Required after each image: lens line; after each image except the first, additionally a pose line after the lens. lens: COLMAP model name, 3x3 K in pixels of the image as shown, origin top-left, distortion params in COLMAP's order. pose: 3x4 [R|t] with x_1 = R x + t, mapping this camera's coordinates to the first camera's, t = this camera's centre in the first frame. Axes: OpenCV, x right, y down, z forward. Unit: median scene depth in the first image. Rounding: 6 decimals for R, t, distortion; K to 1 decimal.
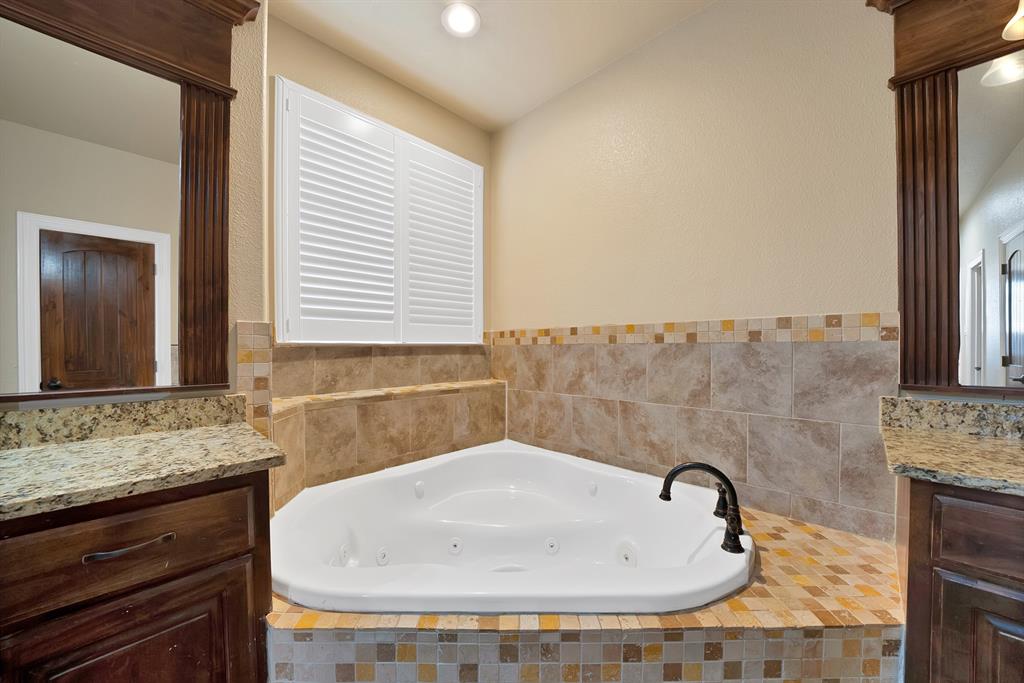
lens RADIAL K [[373.1, 0, 515.6], [0, 373.1, 346.7], [0, 0, 1]] dist [-0.014351, 0.000380]
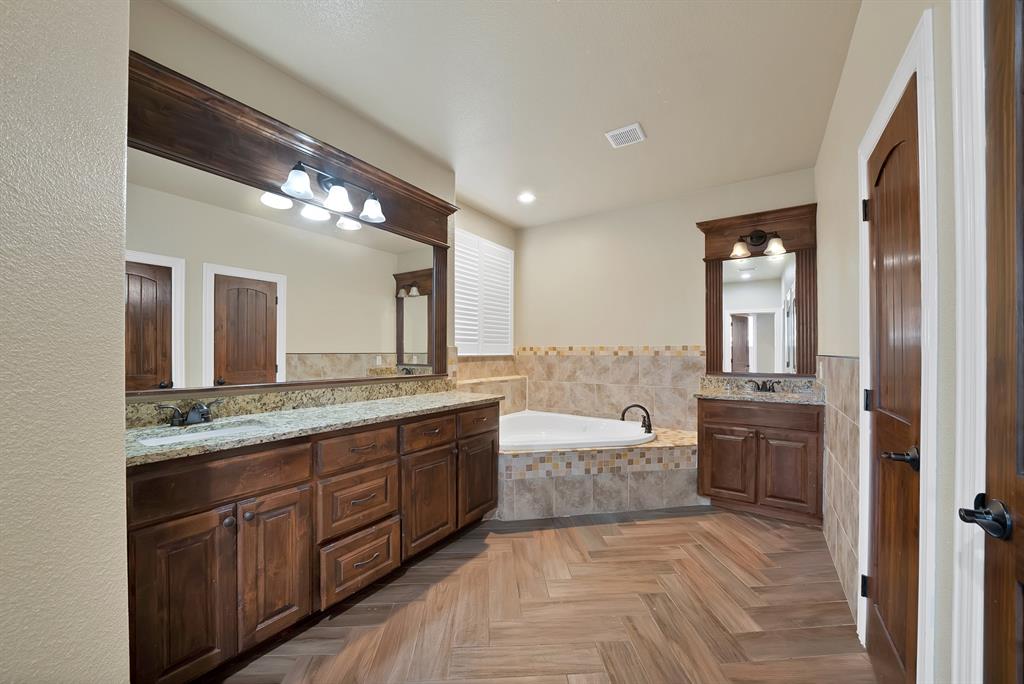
lens RADIAL K [[373.1, 0, 507.9], [0, 373.1, 346.7], [0, 0, 1]] dist [-0.014351, 0.000380]
pose [[0.986455, 0.007022, 0.163880, -0.635670], [-0.004662, 0.999880, -0.014777, -0.029171], [-0.163964, 0.013813, 0.986370, -1.107062]]
